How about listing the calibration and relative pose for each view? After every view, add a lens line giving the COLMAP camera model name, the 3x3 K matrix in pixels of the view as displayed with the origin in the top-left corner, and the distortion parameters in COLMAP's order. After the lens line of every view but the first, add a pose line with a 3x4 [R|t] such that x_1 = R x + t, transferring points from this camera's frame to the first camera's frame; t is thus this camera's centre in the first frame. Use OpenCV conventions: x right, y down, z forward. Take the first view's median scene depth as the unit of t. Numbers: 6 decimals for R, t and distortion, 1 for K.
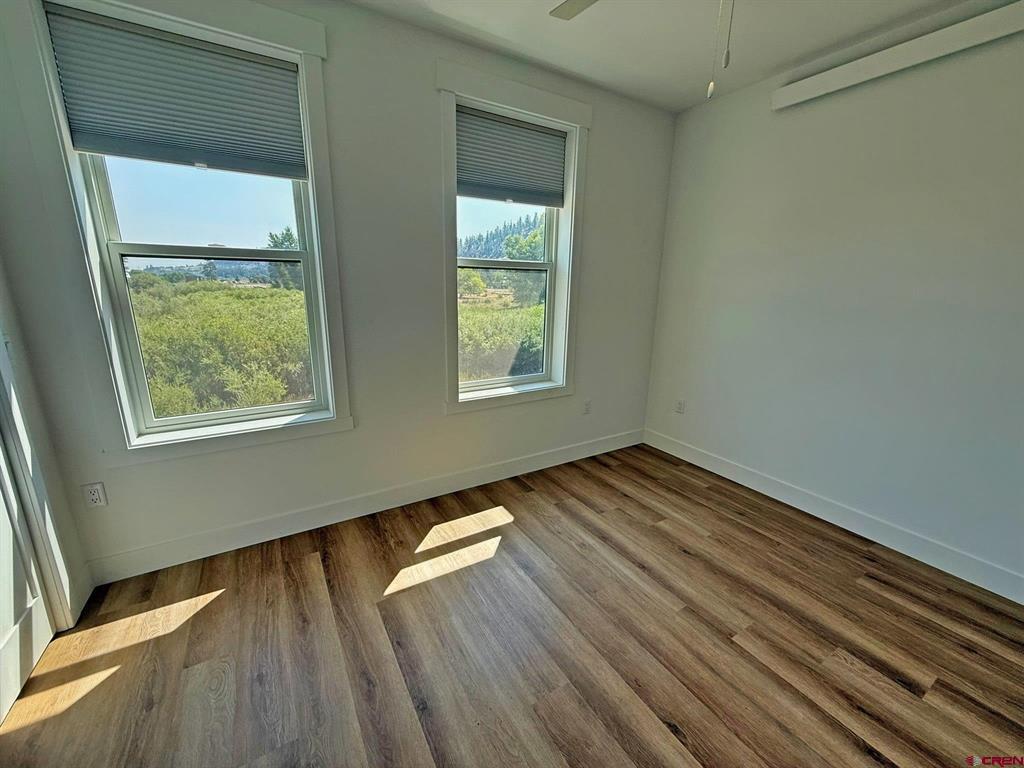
lens RADIAL K [[407.0, 0, 518.7], [0, 407.0, 376.4], [0, 0, 1]] dist [0.003417, -0.000039]
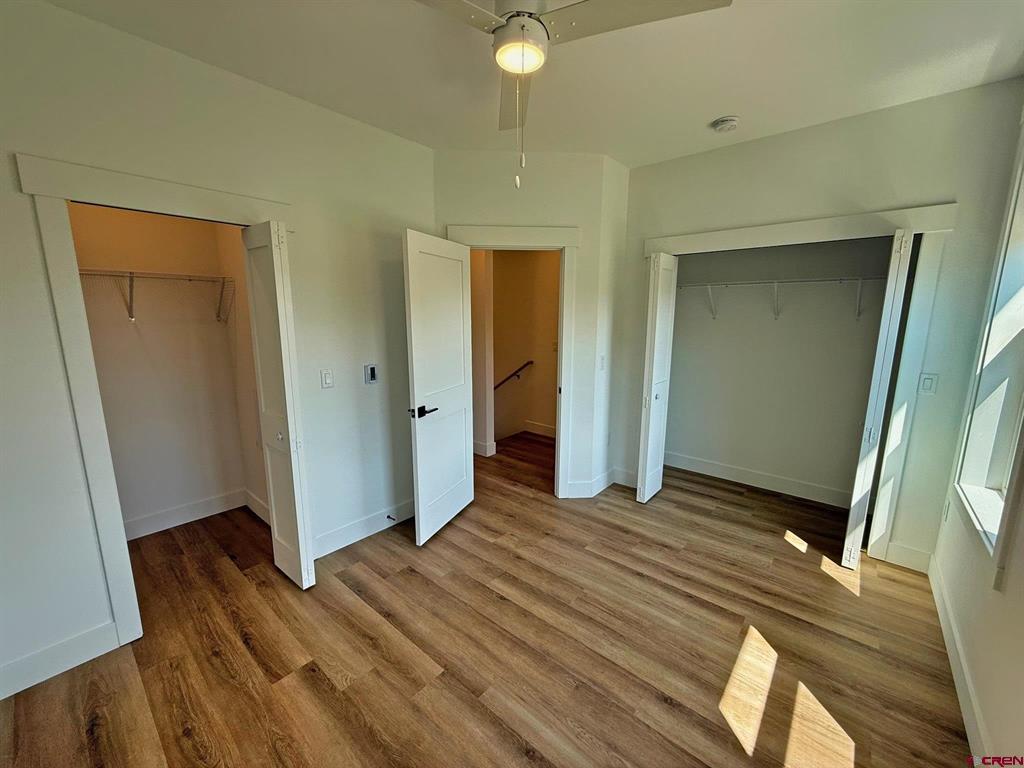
lens RADIAL K [[407.0, 0, 514.2], [0, 407.0, 388.1], [0, 0, 1]] dist [0.003417, -0.000039]
pose [[-0.950649, 0.038788, -0.307833, 0.648080], [-0.085859, 0.920522, 0.381138, -0.452076], [0.298151, 0.388759, -0.871764, 1.695622]]
